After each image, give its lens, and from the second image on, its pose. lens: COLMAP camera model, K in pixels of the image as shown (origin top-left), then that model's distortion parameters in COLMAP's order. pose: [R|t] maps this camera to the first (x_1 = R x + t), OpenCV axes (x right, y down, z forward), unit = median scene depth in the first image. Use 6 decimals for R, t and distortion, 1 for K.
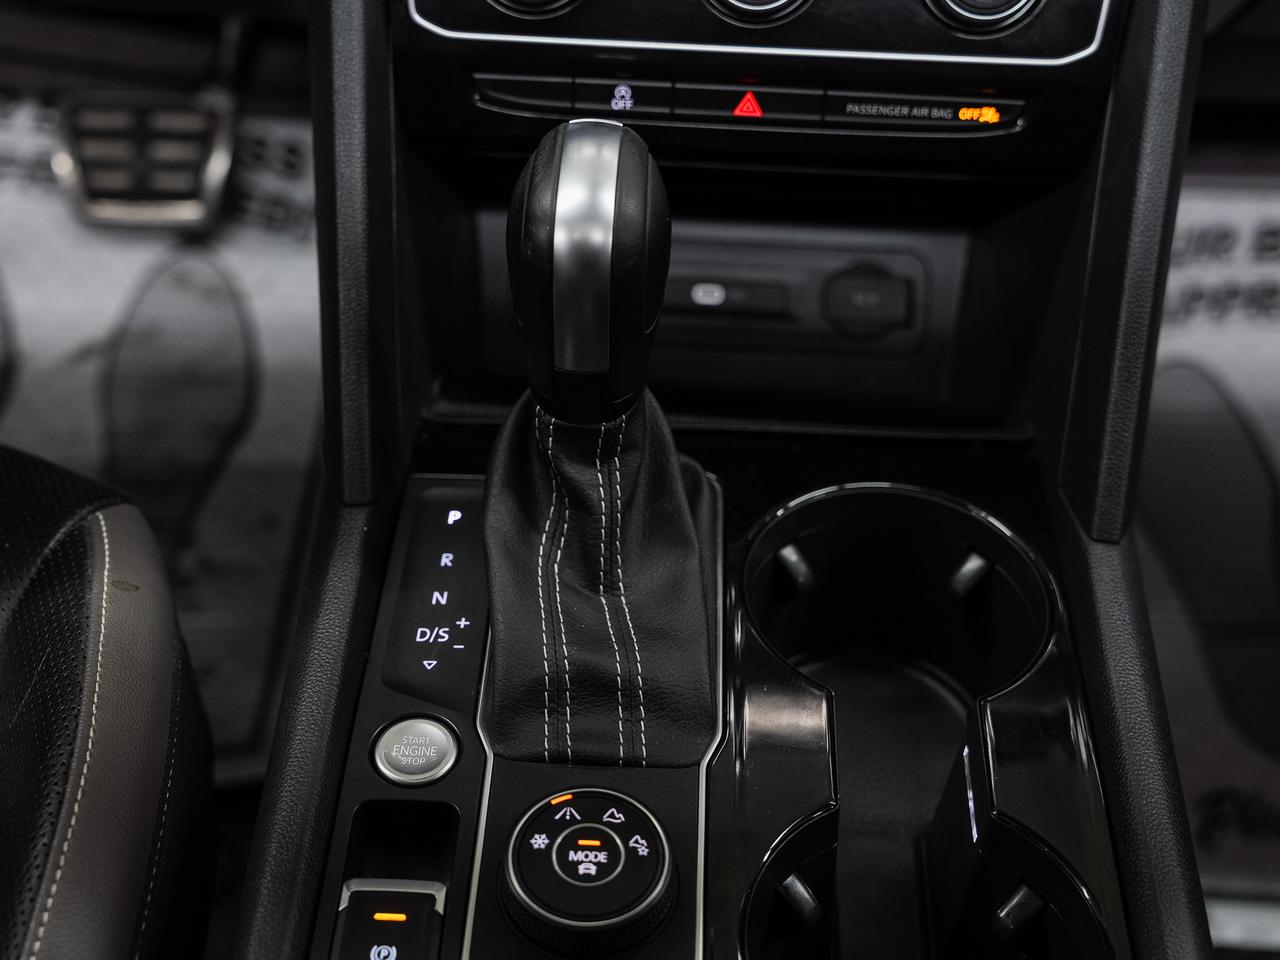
lens RADIAL K [[1812.6, 0, 640.0], [0, 1812.6, 480.0], [0, 0, 1]] dist [0.031876, 0.045191]
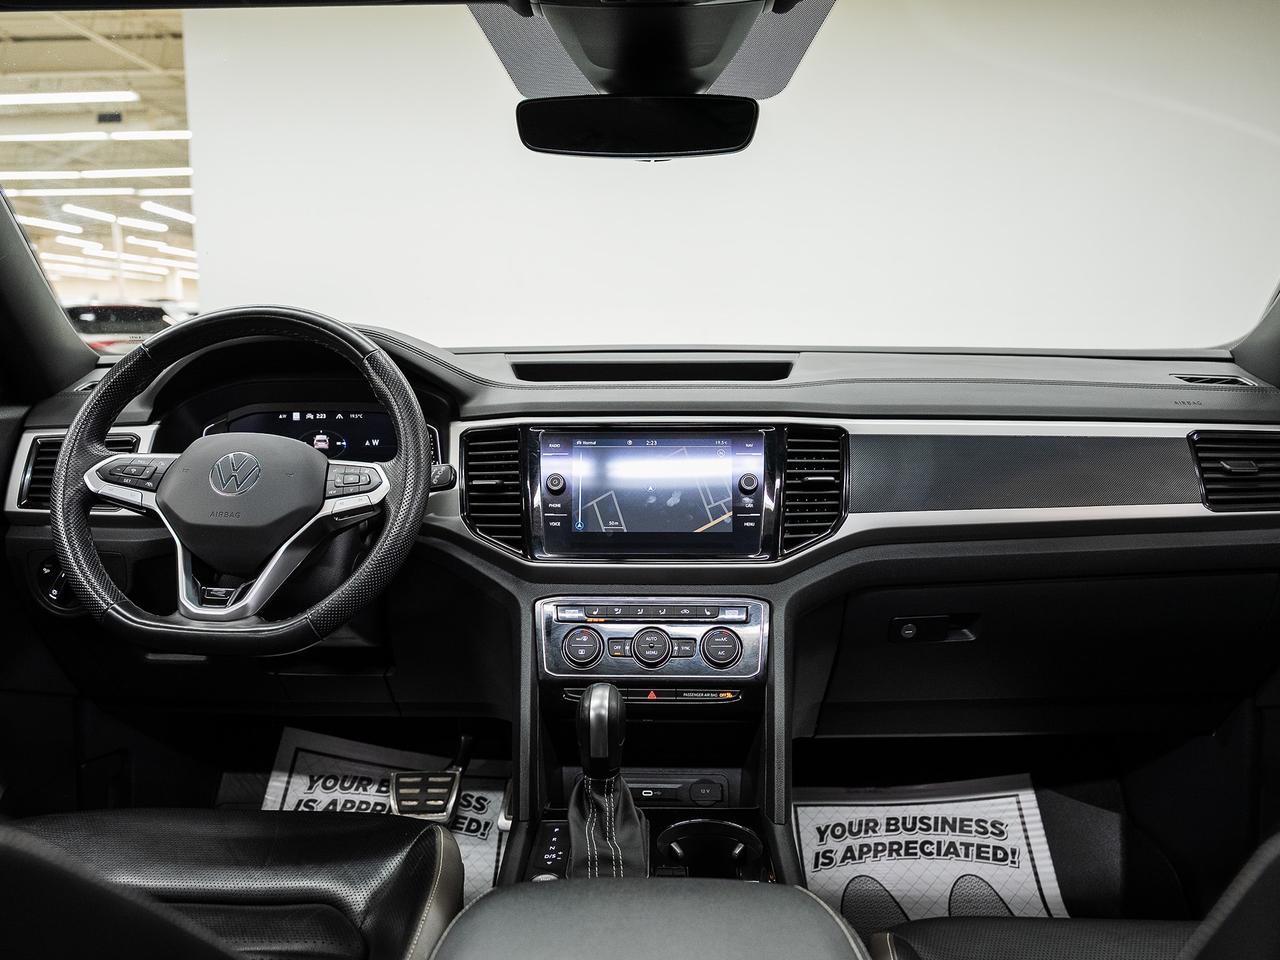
lens RADIAL K [[914.9, 0, 640.0], [0, 914.9, 480.0], [0, 0, 1]] dist [-0.050125, -0.000254]
pose [[0.999125, -0.035769, 0.021681, 0.018366], [0.041682, 0.808476, -0.587051, 0.413929], [0.003470, 0.587441, 0.809259, -0.485165]]
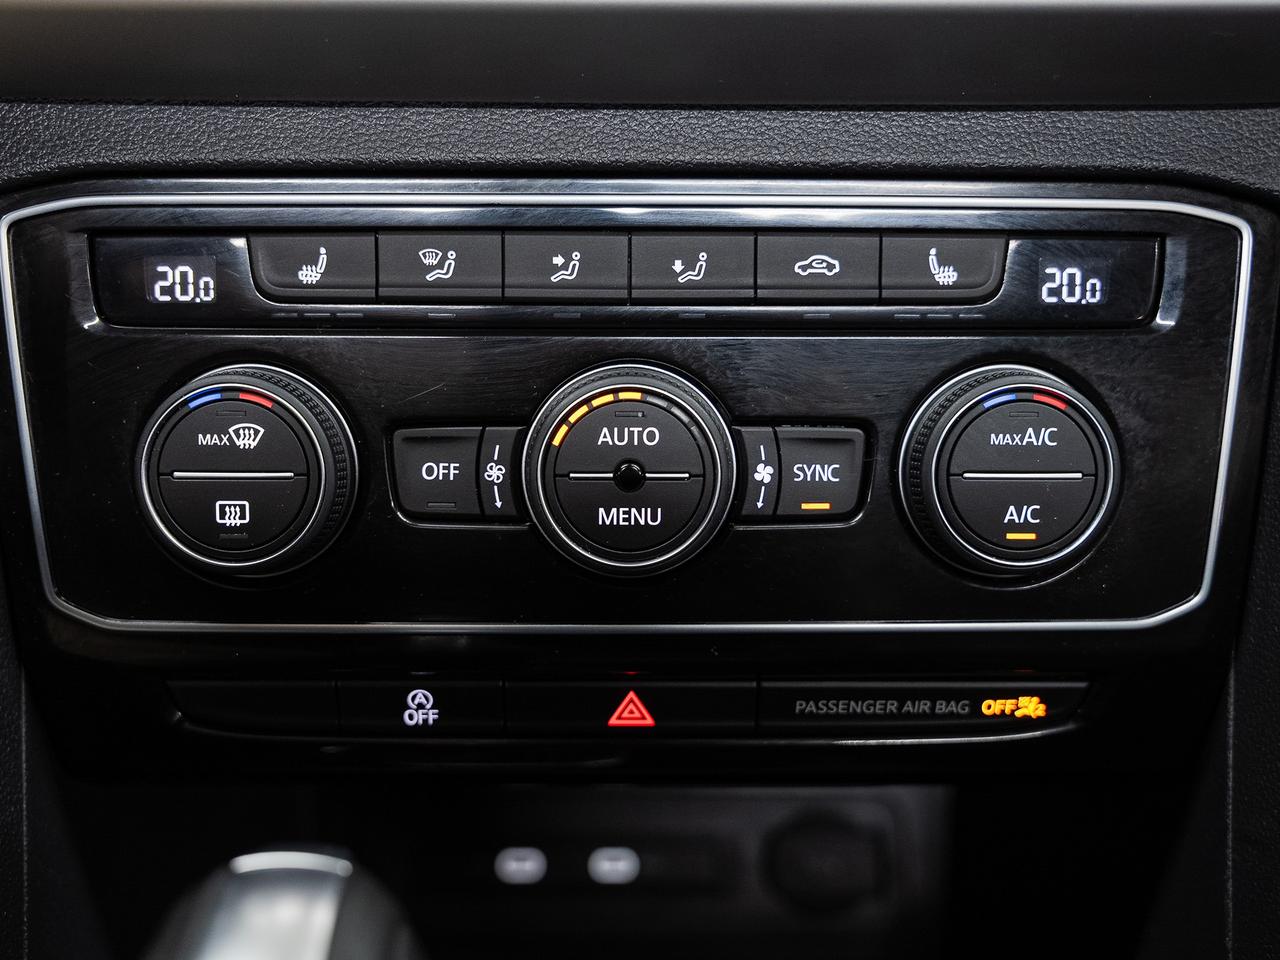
lens RADIAL K [[1308.9, 0, 640.0], [0, 1308.9, 480.0], [0, 0, 1]] dist [-0.000108, -0.007520]
pose [[0.998866, -0.043029, 0.020385, 0.057028], [0.046176, 0.979848, -0.194334, -0.196755], [-0.011612, 0.195055, 0.980724, 0.562525]]
